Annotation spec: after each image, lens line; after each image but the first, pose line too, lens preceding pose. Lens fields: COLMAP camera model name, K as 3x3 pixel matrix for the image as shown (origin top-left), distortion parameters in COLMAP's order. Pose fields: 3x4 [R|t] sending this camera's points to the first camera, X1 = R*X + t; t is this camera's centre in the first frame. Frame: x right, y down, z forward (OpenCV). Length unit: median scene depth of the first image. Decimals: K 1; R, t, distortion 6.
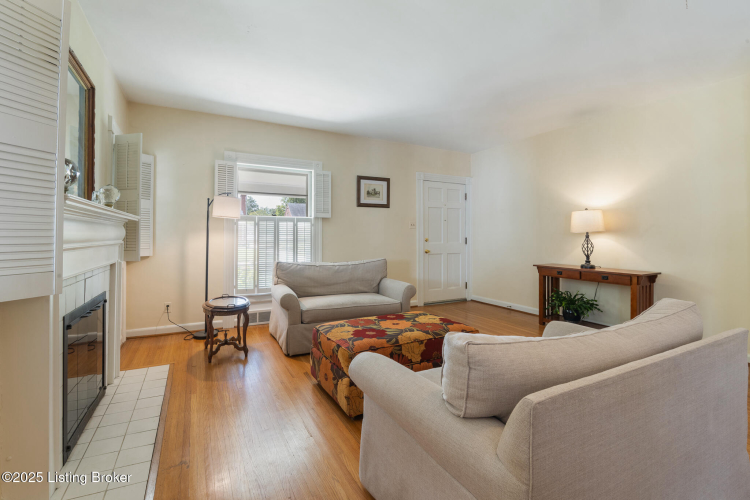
lens RADIAL K [[334.0, 0, 368.4], [0, 334.0, 238.8], [0, 0, 1]] dist [-0.000540, -0.000137]
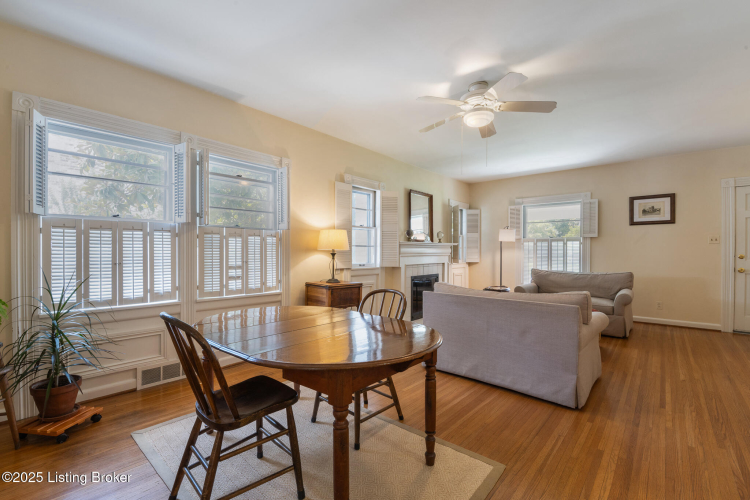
lens RADIAL K [[327.9, 0, 372.9], [0, 327.9, 252.7], [0, 0, 1]] dist [-0.014526, -0.000449]
pose [[0.357695, 0.003120, -0.933833, 0.710565], [-0.008858, 0.999961, -0.000052, 0.001655], [0.933797, 0.008290, 0.357708, -0.188040]]
